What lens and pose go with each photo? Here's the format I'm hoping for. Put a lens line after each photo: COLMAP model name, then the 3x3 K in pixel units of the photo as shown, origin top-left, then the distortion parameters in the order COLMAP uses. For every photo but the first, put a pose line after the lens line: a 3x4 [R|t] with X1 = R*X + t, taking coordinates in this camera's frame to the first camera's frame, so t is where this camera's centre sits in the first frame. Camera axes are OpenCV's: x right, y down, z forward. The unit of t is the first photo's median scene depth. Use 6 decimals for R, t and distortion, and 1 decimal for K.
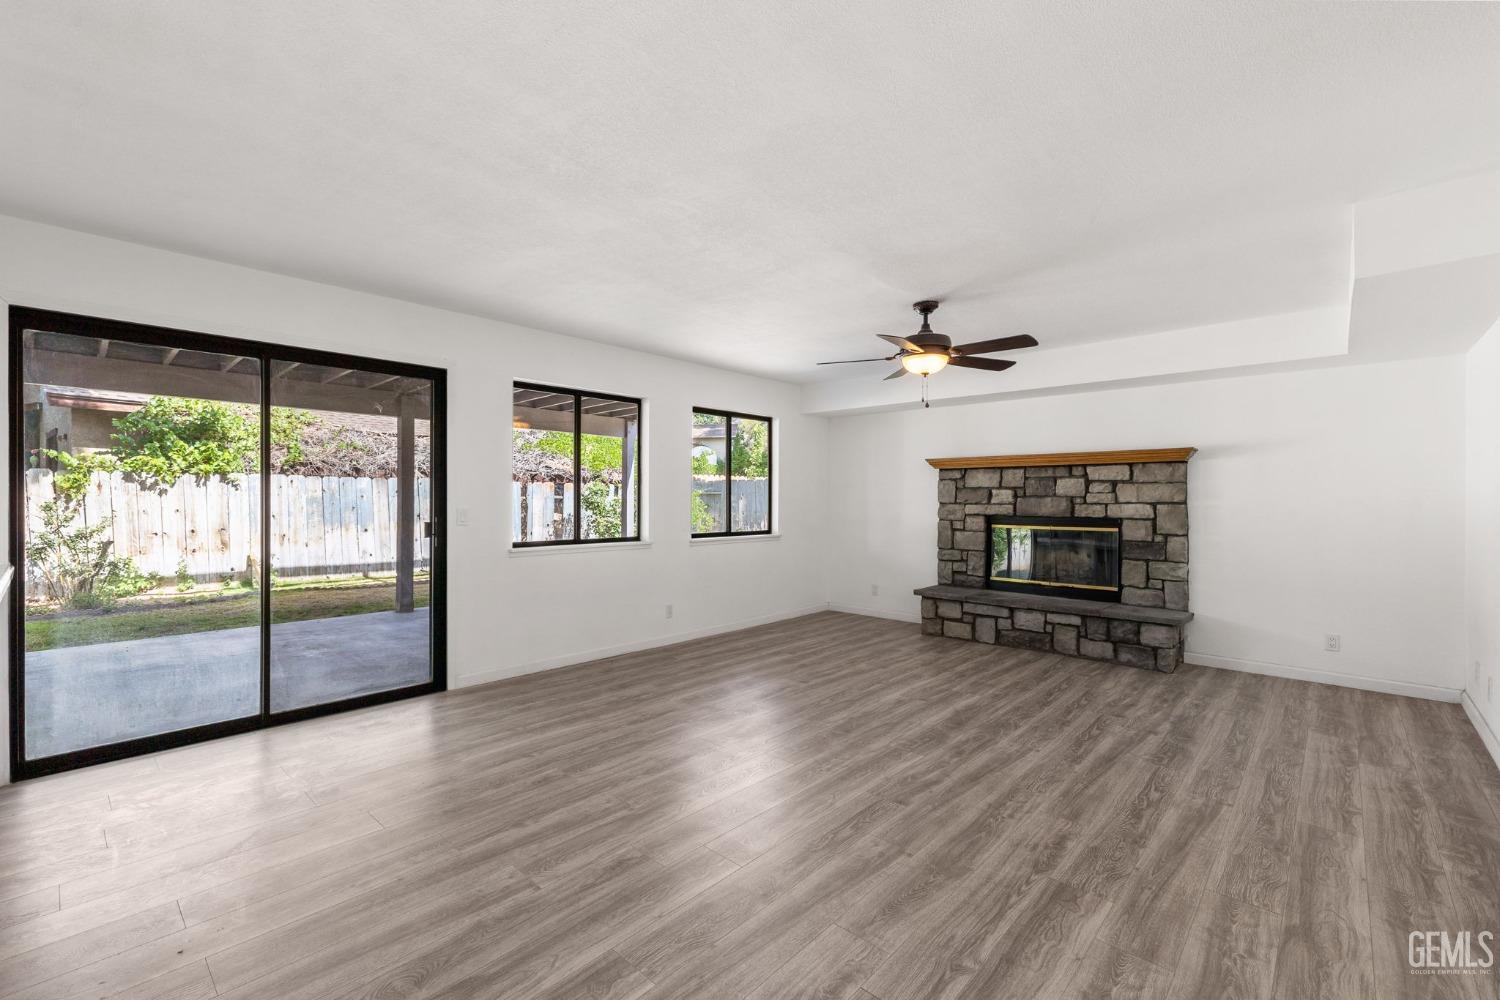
lens RADIAL K [[645.8, 0, 750.0], [0, 645.8, 500.0], [0, 0, 1]] dist [-0.000993, 0.000030]
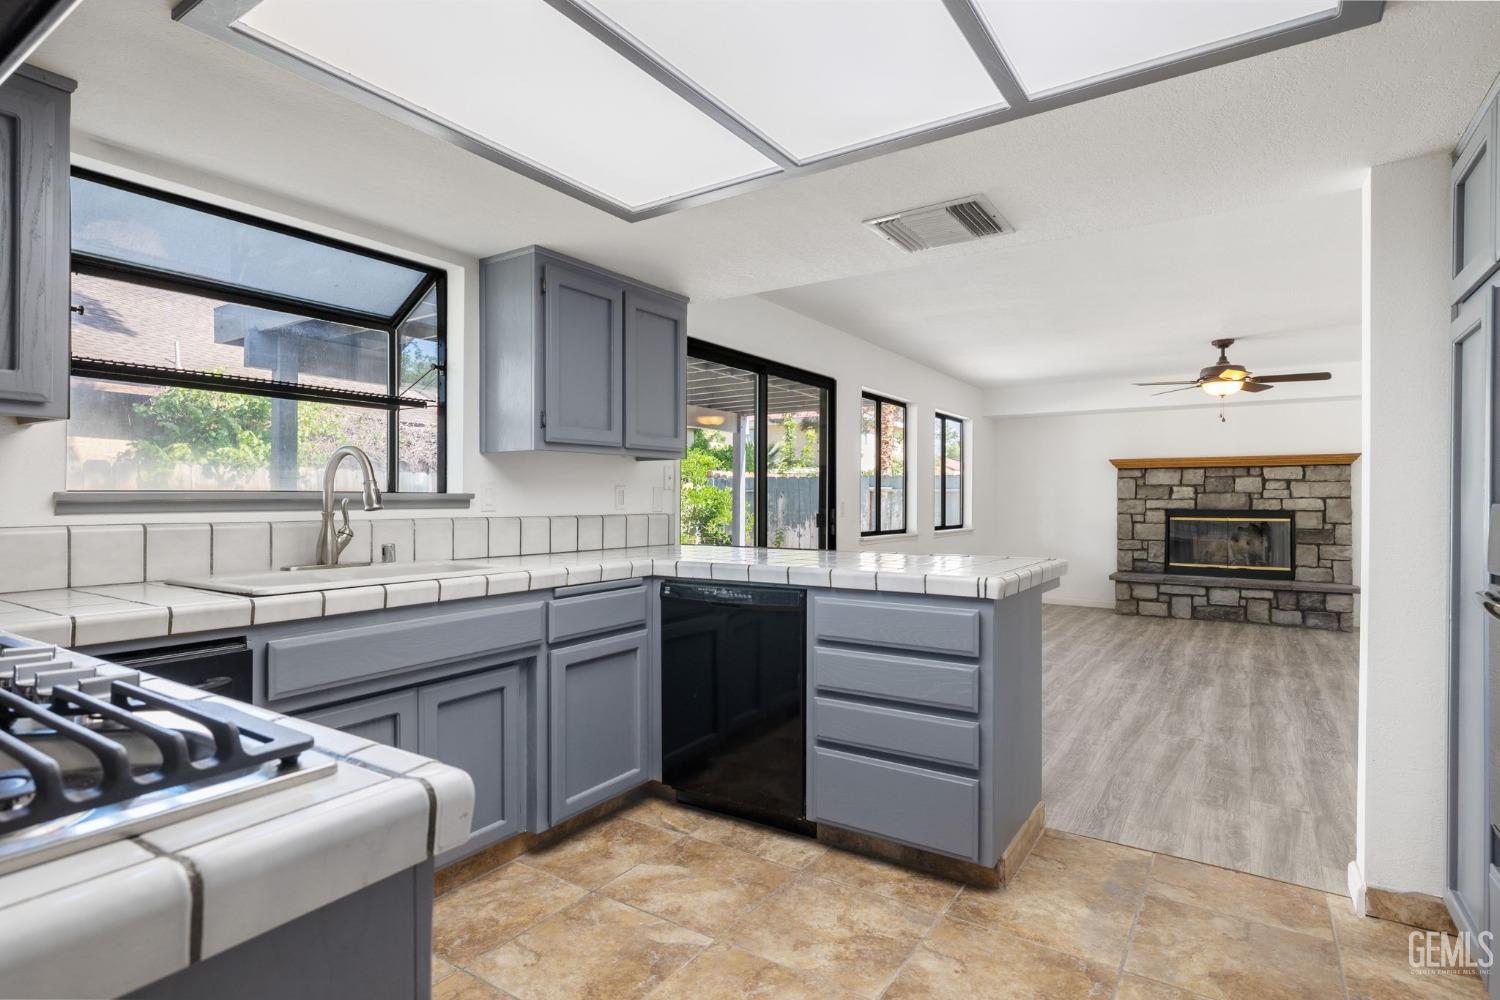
lens RADIAL K [[775.2, 0, 750.0], [0, 775.2, 500.0], [0, 0, 1]] dist [-0.000139, -0.000046]
pose [[0.985593, -0.000907, 0.169134, -0.668245], [0.000945, 1.000000, -0.000144, 0.007732], [-0.169134, 0.000302, 0.985593, -0.257796]]
